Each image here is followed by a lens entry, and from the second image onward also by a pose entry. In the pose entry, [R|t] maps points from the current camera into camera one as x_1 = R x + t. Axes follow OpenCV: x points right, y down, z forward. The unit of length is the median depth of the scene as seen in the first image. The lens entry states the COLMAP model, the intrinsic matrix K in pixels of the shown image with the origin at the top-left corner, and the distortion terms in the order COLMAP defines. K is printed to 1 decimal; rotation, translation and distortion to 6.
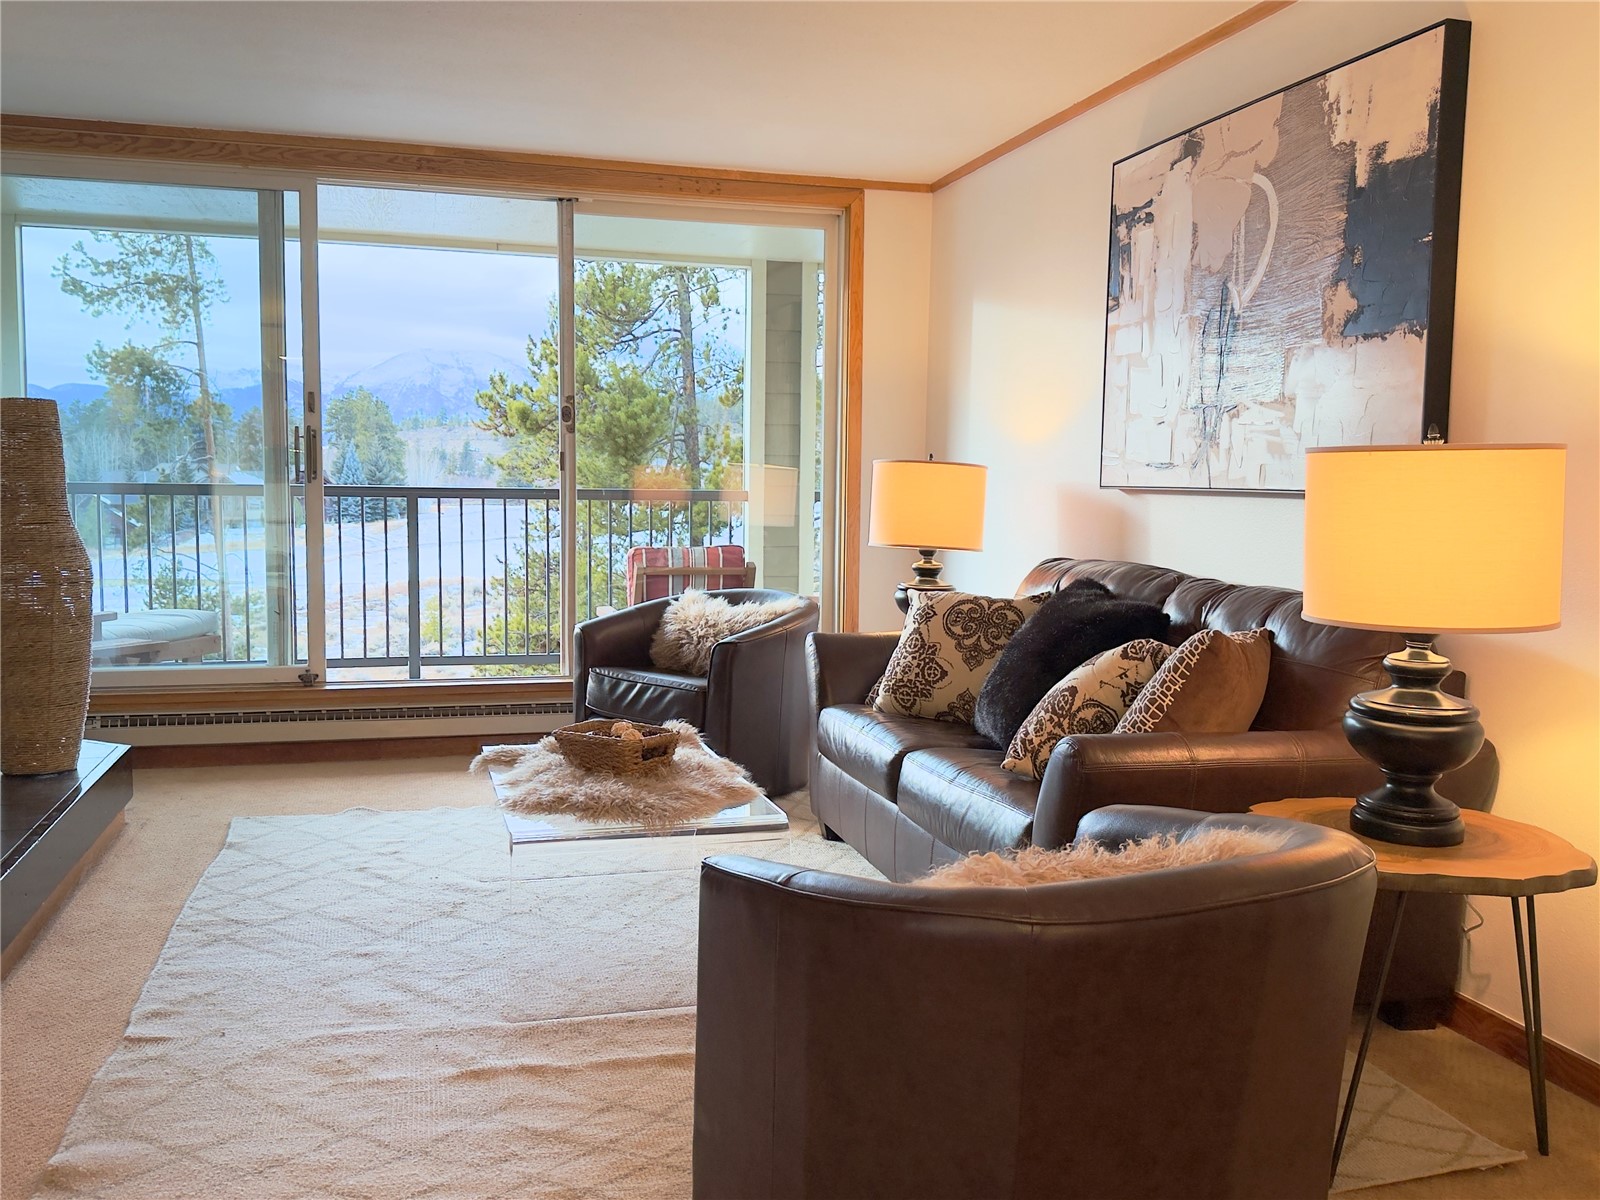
lens RADIAL K [[1374.2, 0, 800.0], [0, 1374.2, 600.0], [0, 0, 1]] dist [0.163490, -0.384917]
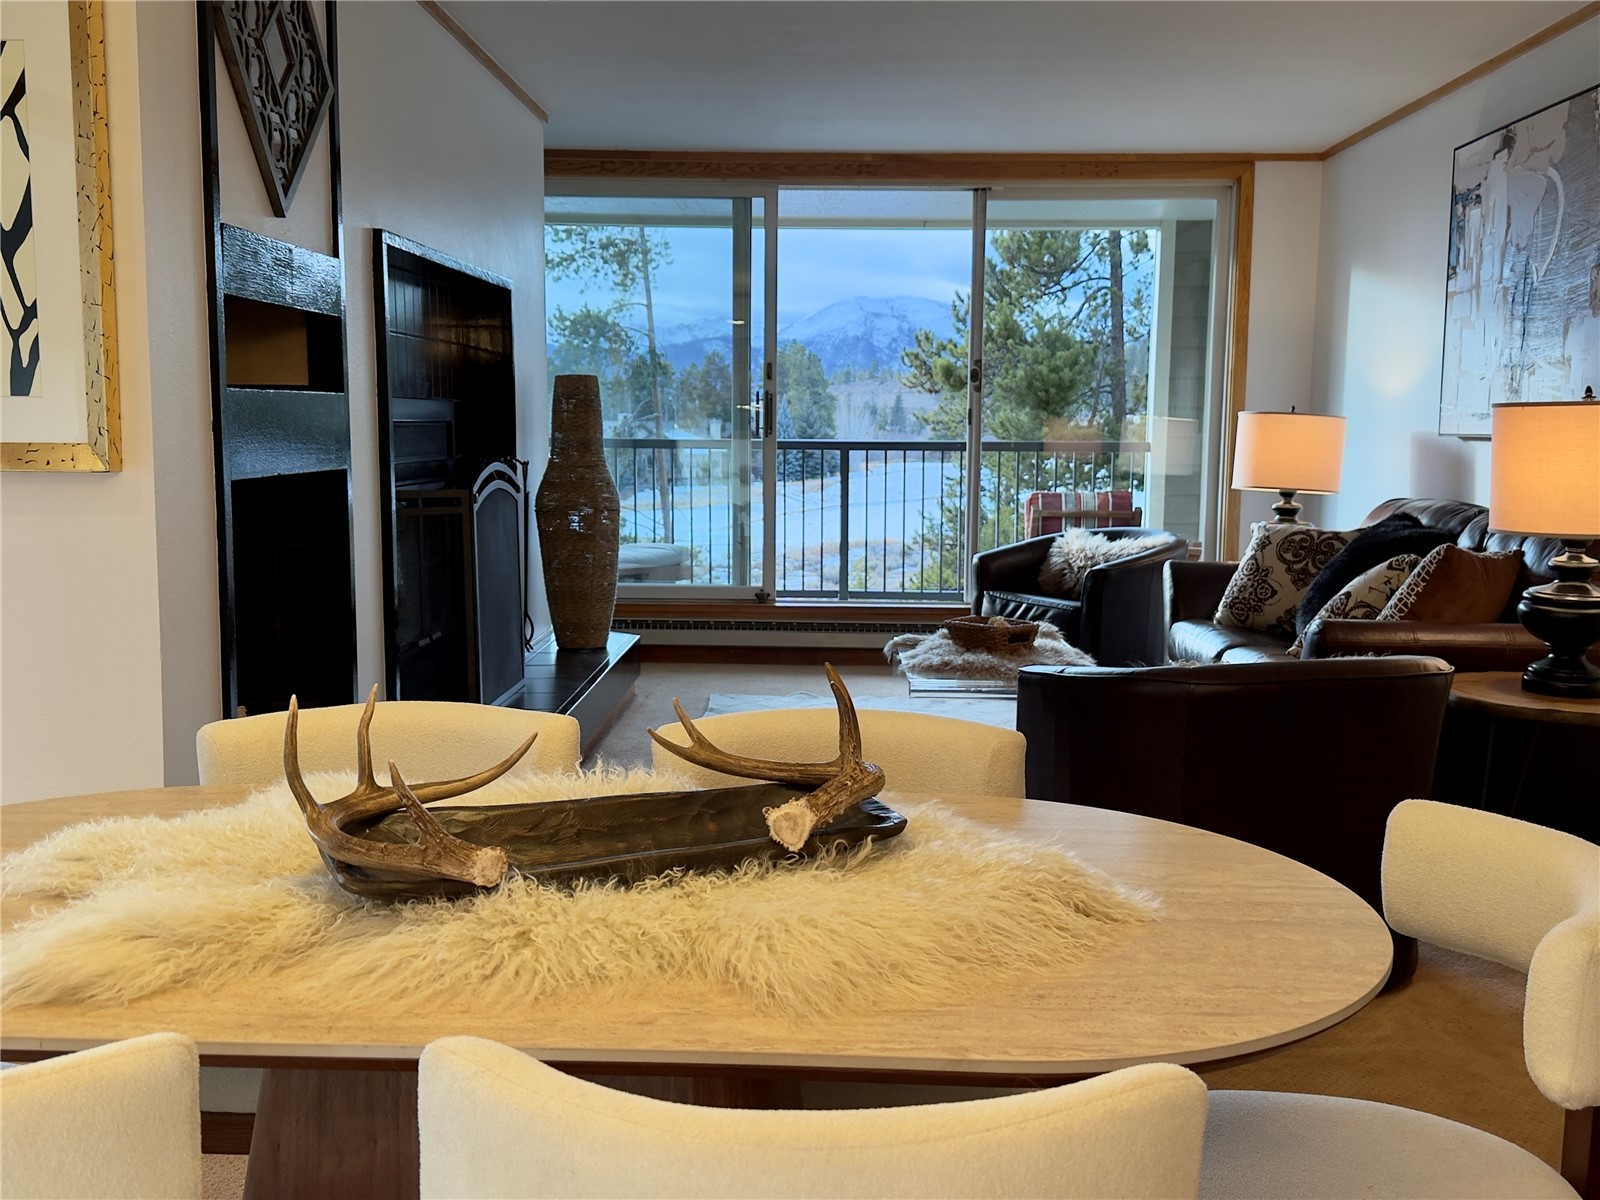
lens RADIAL K [[1462.1, 0, 800.0], [0, 1462.1, 600.0], [0, 0, 1]] dist [0.102485, -0.223731]
pose [[0.955751, 0.028443, -0.292798, 0.062352], [-0.020980, 0.999371, 0.028598, 0.023164], [0.293427, -0.021190, 0.955746, -0.243113]]
